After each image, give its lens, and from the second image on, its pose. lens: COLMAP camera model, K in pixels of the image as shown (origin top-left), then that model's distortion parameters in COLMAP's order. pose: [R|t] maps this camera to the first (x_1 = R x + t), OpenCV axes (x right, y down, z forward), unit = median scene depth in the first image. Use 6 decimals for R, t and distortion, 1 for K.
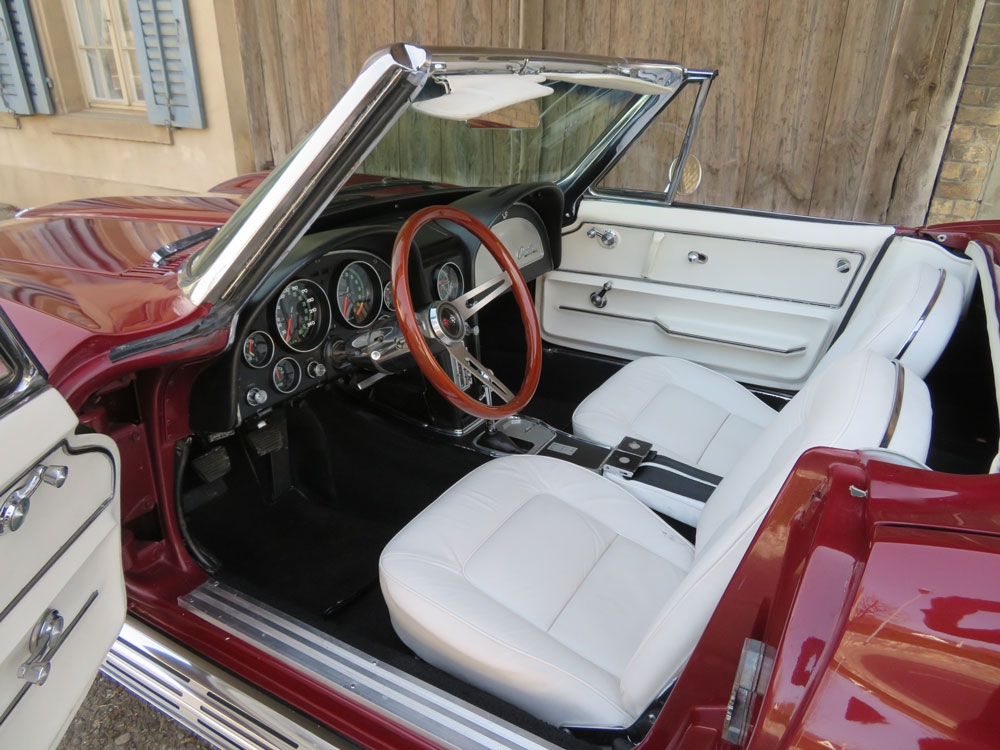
lens RADIAL K [[715.6, 0, 500.5], [0, 715.6, 373.5], [0, 0, 1]] dist [-0.009712, -0.003222]
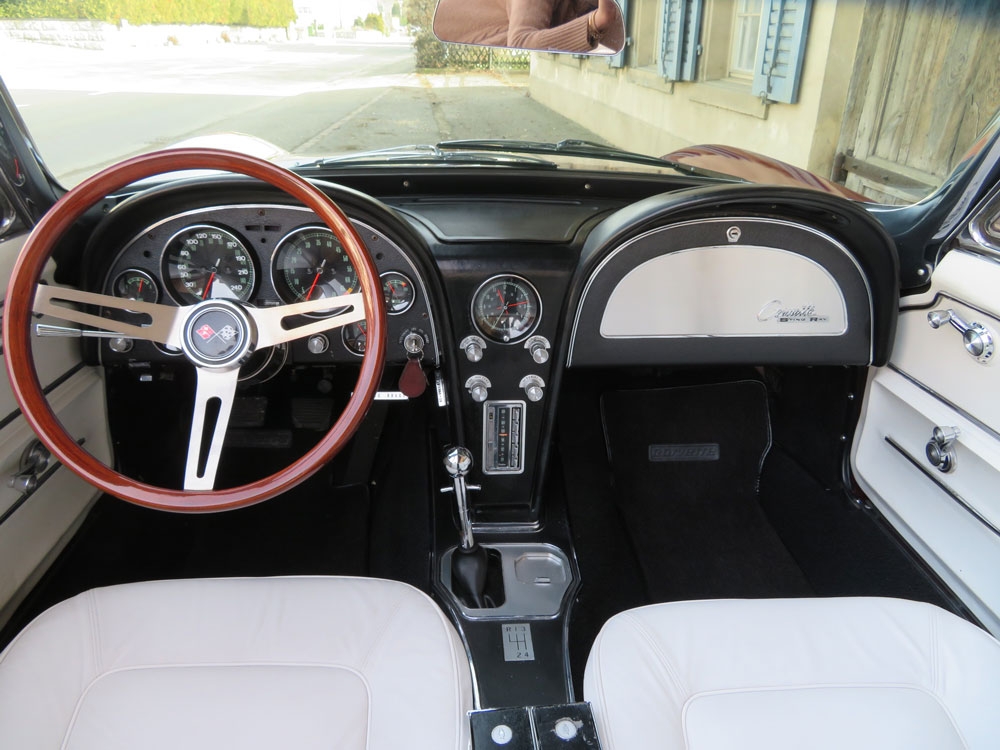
lens RADIAL K [[715.6, 0, 500.1], [0, 715.6, 378.0], [0, 0, 1]] dist [-0.009712, -0.003222]
pose [[0.556644, 0.358530, -0.749402, 0.161758], [-0.347961, 0.919758, 0.181571, -0.069157], [0.754367, 0.159692, 0.636732, 0.230072]]
